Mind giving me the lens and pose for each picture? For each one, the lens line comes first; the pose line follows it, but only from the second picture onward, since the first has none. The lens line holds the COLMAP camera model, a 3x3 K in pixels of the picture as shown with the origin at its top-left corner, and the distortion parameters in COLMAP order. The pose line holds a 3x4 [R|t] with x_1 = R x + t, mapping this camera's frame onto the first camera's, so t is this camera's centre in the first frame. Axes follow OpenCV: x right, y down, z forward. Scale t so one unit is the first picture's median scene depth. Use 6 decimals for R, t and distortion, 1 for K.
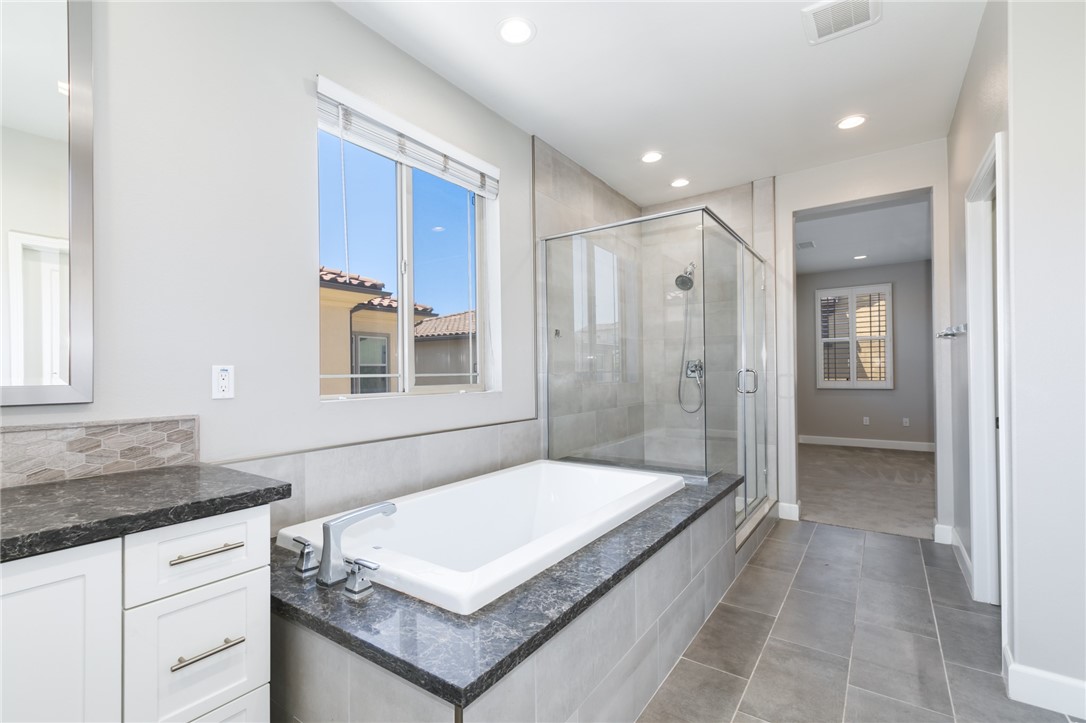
lens RADIAL K [[490.0, 0, 545.5], [0, 490.0, 369.0], [0, 0, 1]] dist [0.004378, 0.000593]
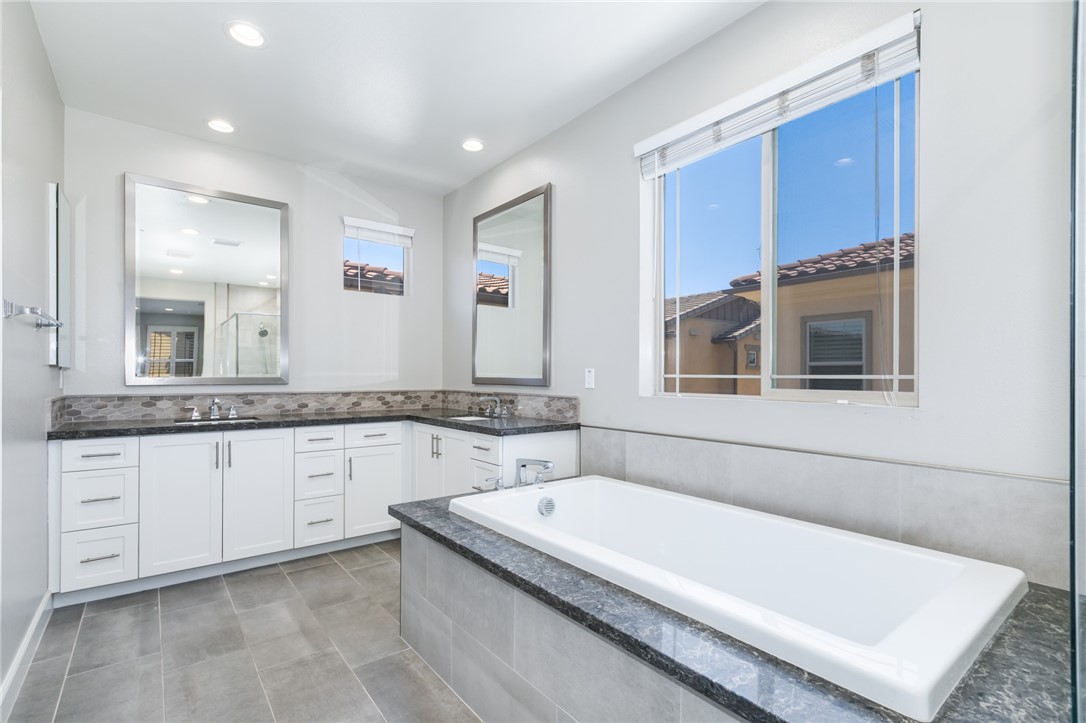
lens RADIAL K [[490.0, 0, 490.0], [0, 490.0, 376.5], [0, 0, 1]] dist [0.004378, 0.000593]
pose [[-0.349166, 0.010515, -0.937002, 0.958505], [0.007931, 0.999934, 0.008266, 0.002857], [0.937027, -0.004546, -0.349227, 1.166117]]
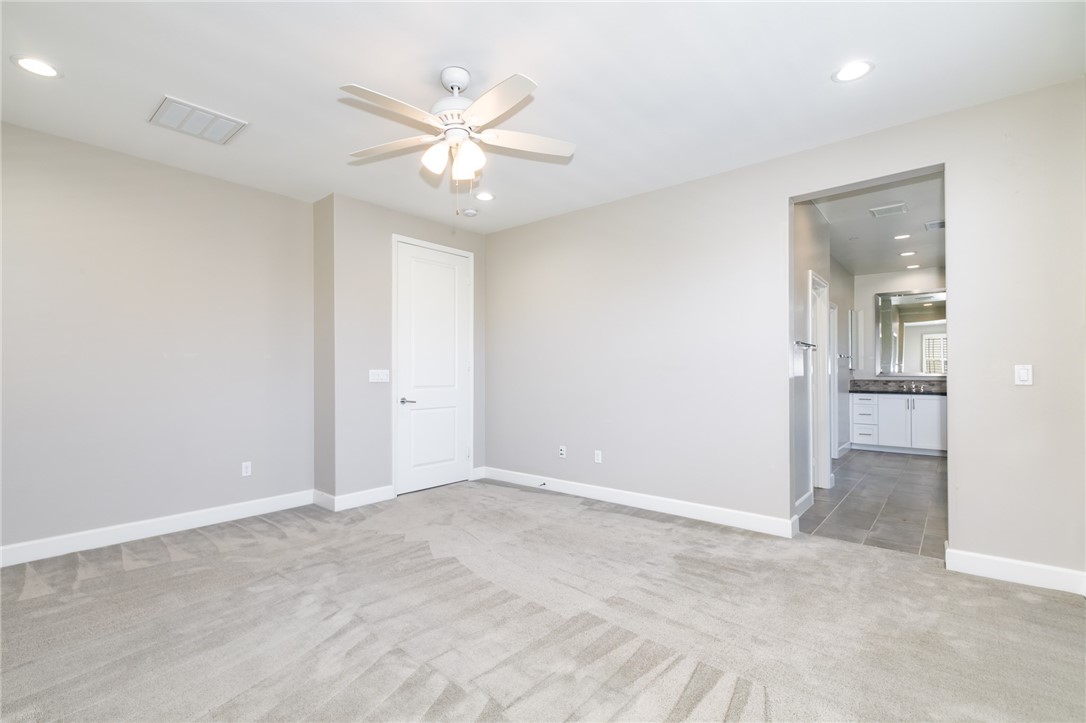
lens RADIAL K [[490.0, 0, 536.6], [0, 490.0, 368.5], [0, 0, 1]] dist [0.004378, 0.000593]
pose [[-0.996162, 0.012396, 0.086651, 1.586988], [0.011817, 0.999904, -0.007193, -0.012175], [-0.086732, -0.006141, -0.996213, 2.376212]]
